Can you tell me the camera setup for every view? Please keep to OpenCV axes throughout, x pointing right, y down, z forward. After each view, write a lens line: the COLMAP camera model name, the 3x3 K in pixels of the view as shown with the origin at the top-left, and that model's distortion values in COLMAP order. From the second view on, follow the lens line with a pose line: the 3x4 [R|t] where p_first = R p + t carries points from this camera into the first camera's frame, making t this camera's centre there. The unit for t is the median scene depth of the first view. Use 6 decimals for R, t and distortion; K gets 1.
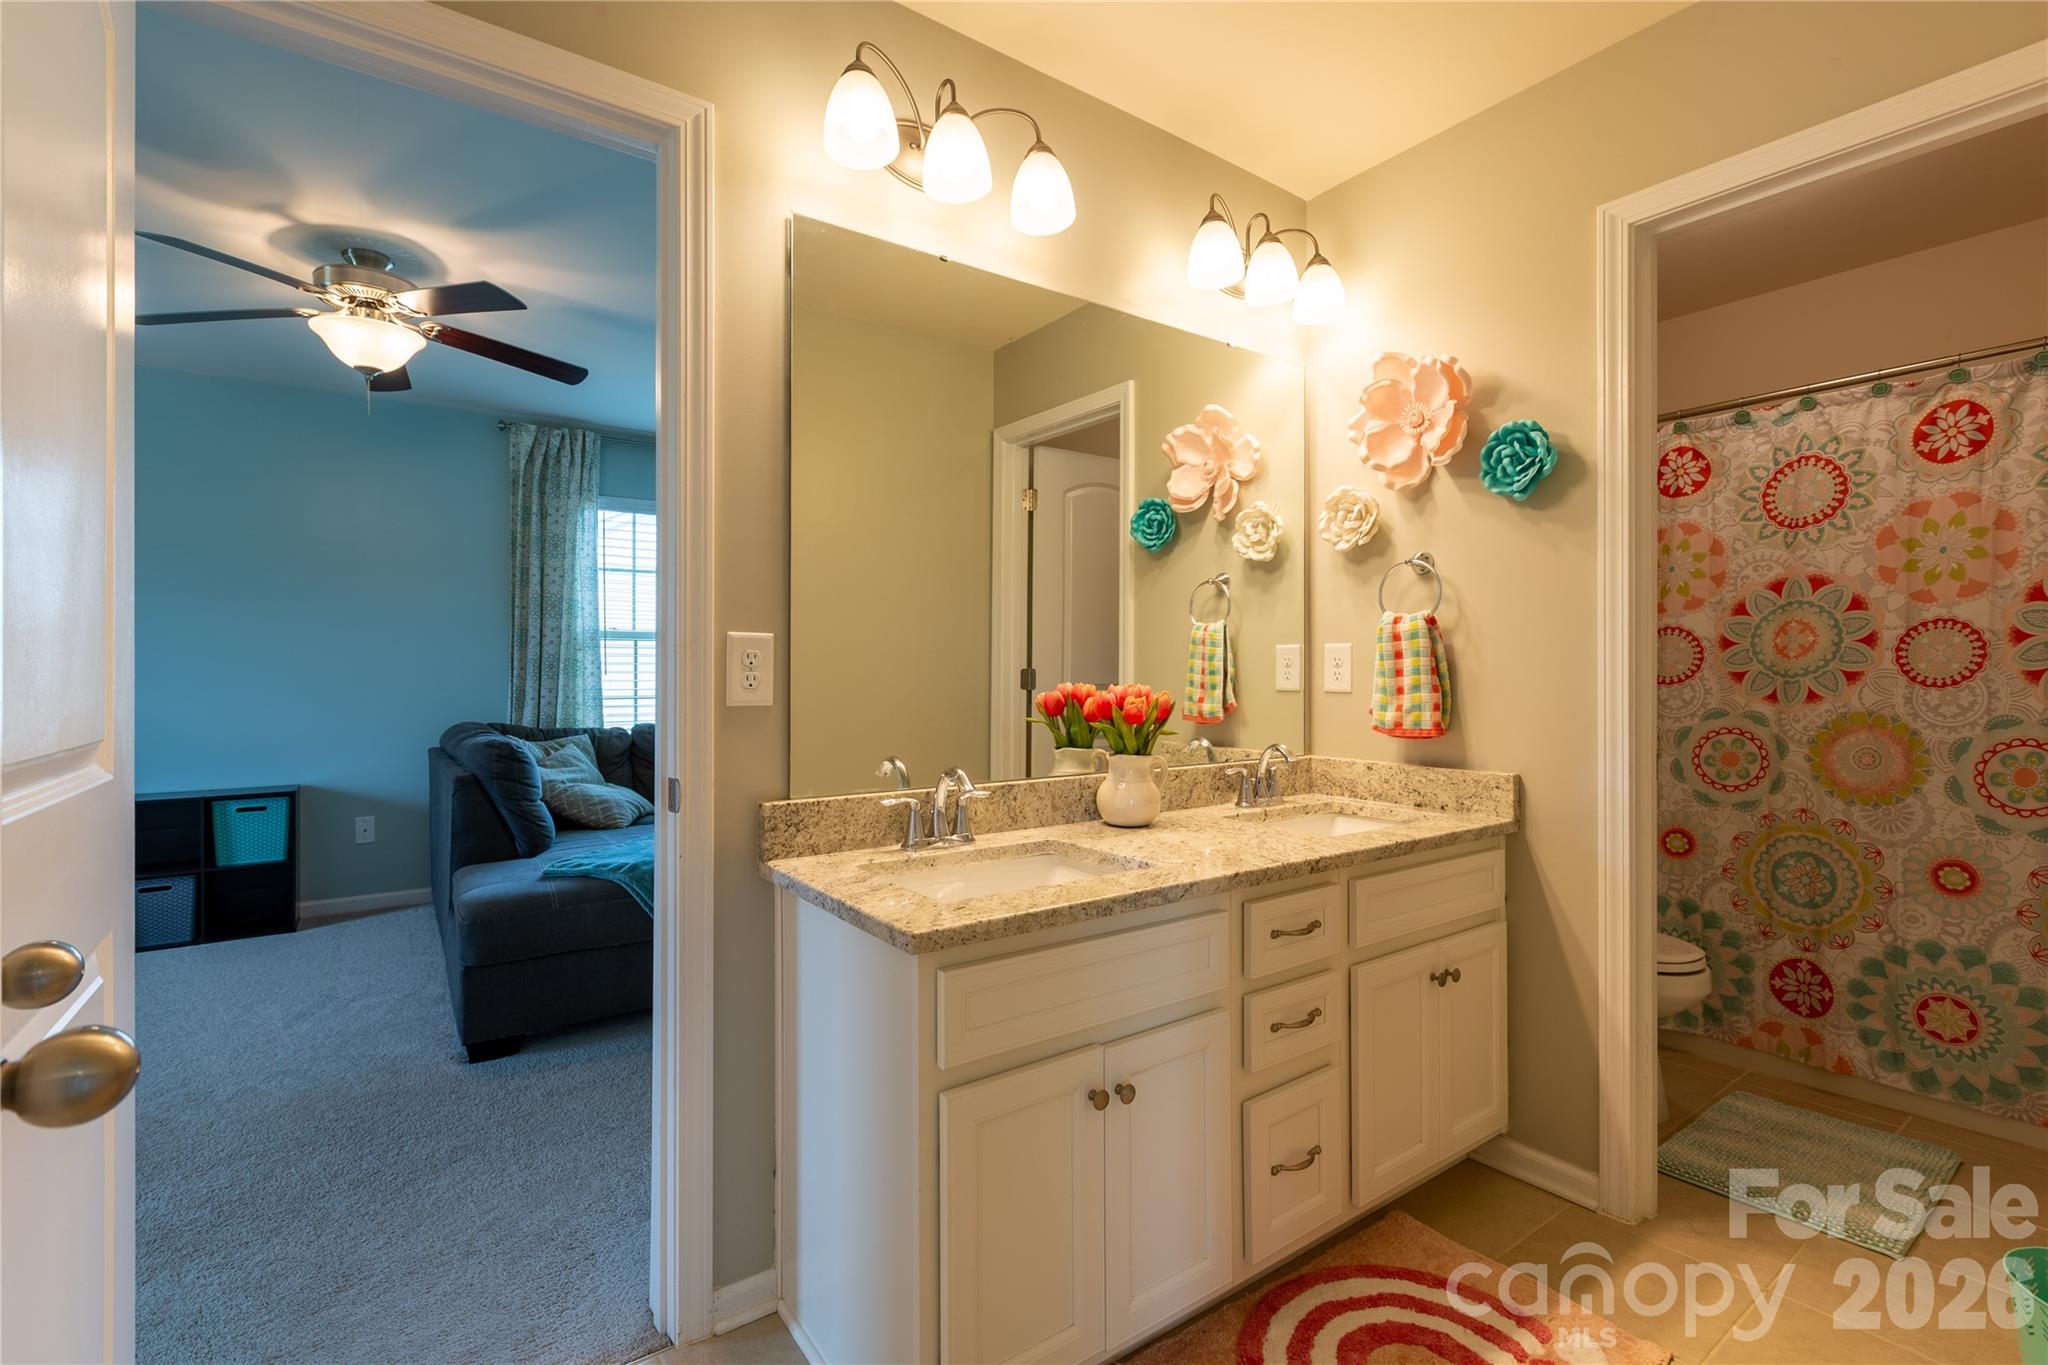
lens RADIAL K [[916.4, 0, 1024.0], [0, 916.4, 682.5], [0, 0, 1]] dist [0.000477, 0.000244]
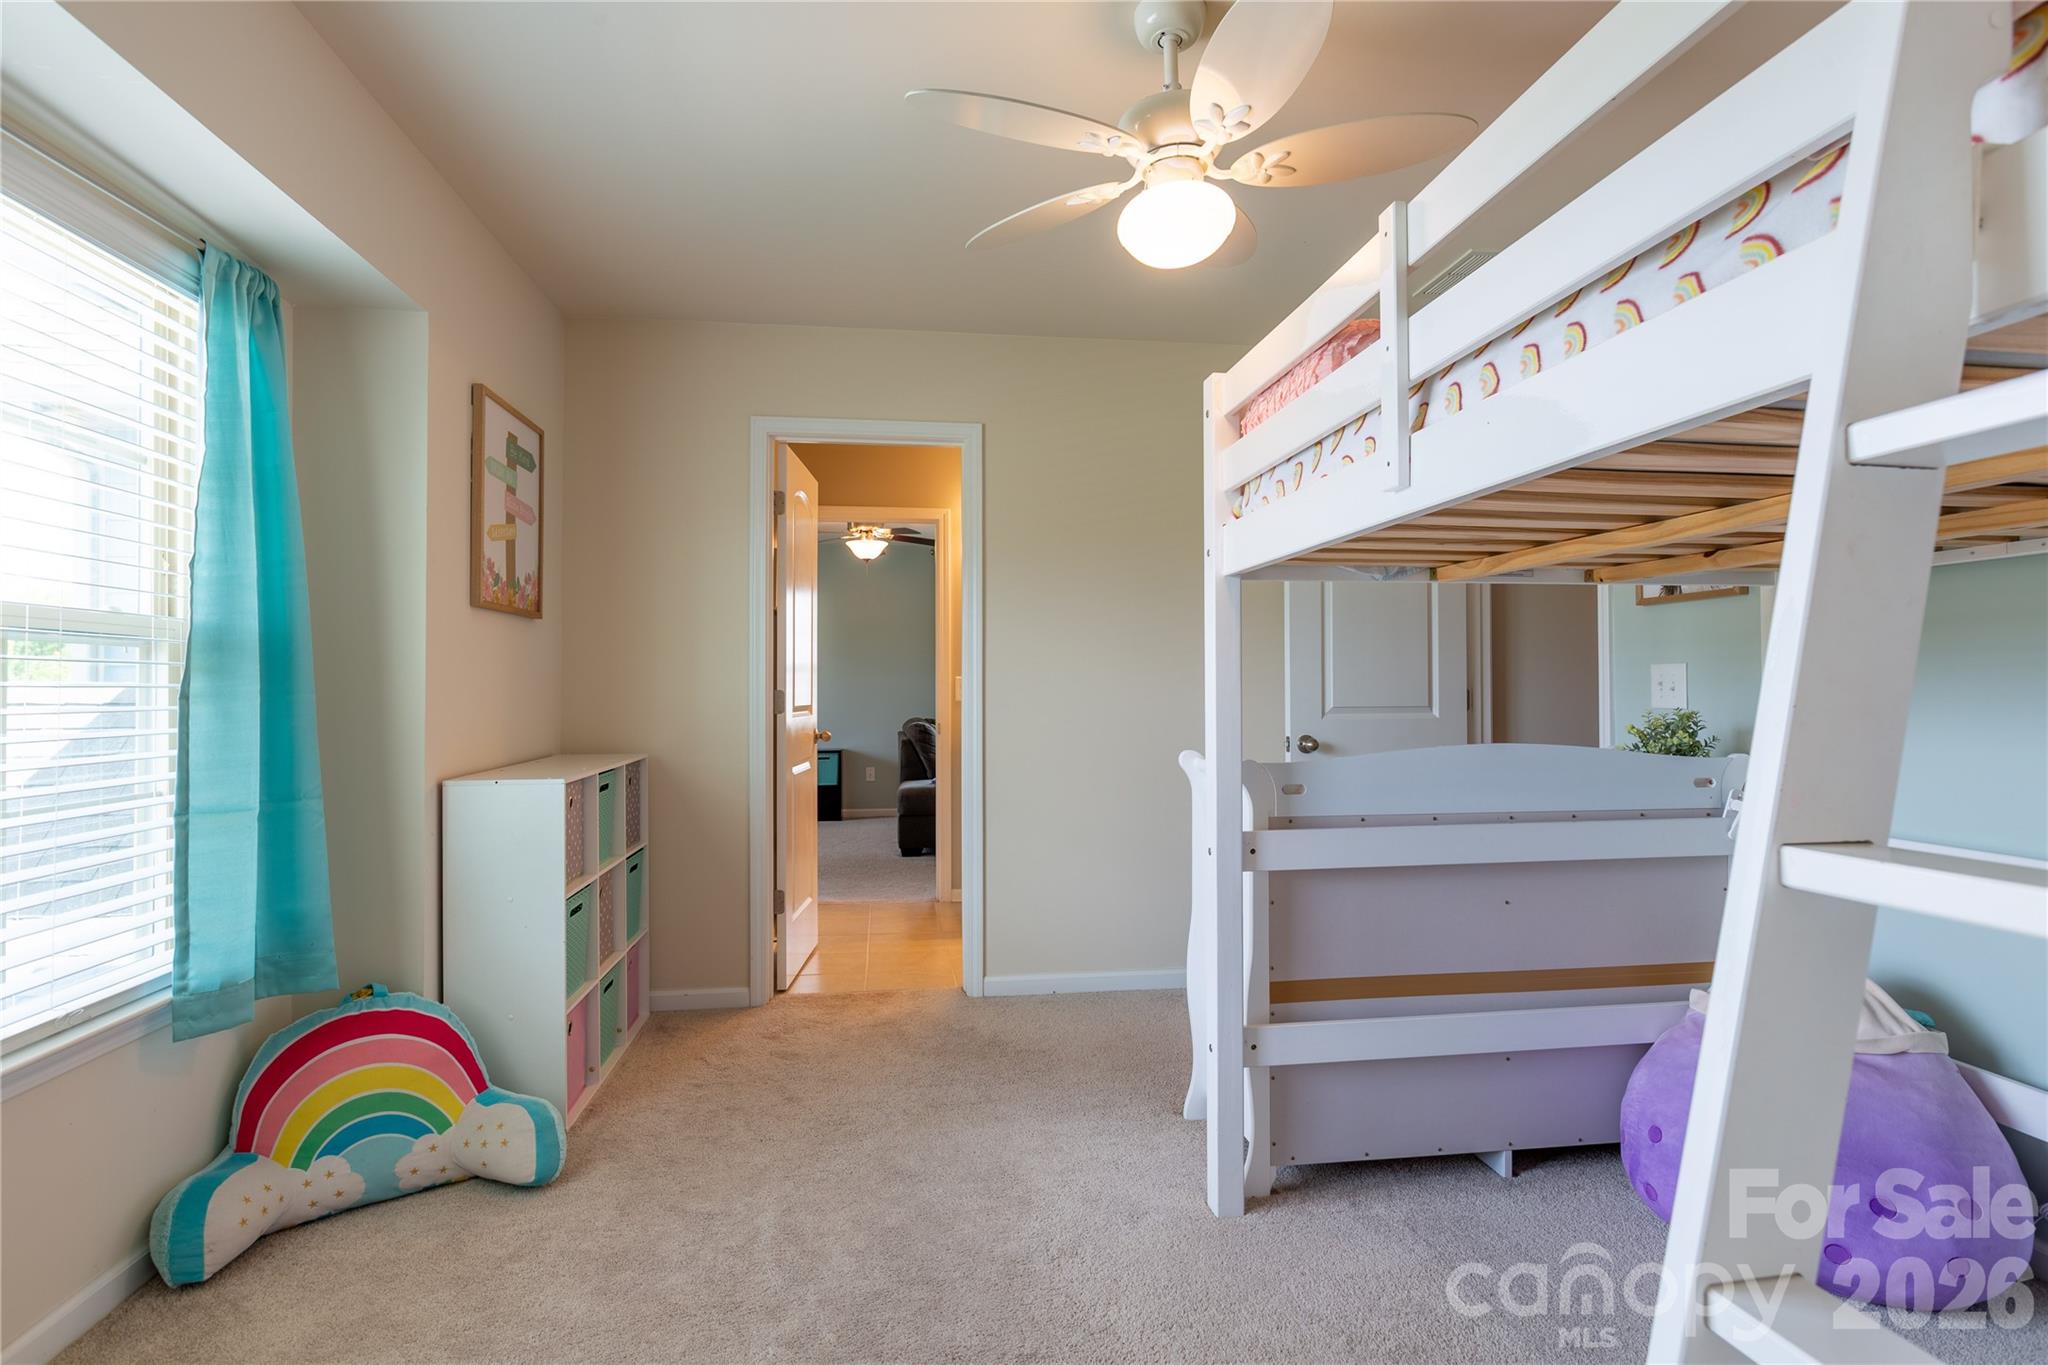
lens RADIAL K [[1039.8, 0, 1024.0], [0, 1039.8, 682.5], [0, 0, 1]] dist [-0.000105, -0.000006]
pose [[0.881086, -0.009755, -0.472855, 0.878283], [0.003758, 0.999900, -0.013626, 0.005365], [0.472941, 0.010229, 0.881035, -1.129161]]
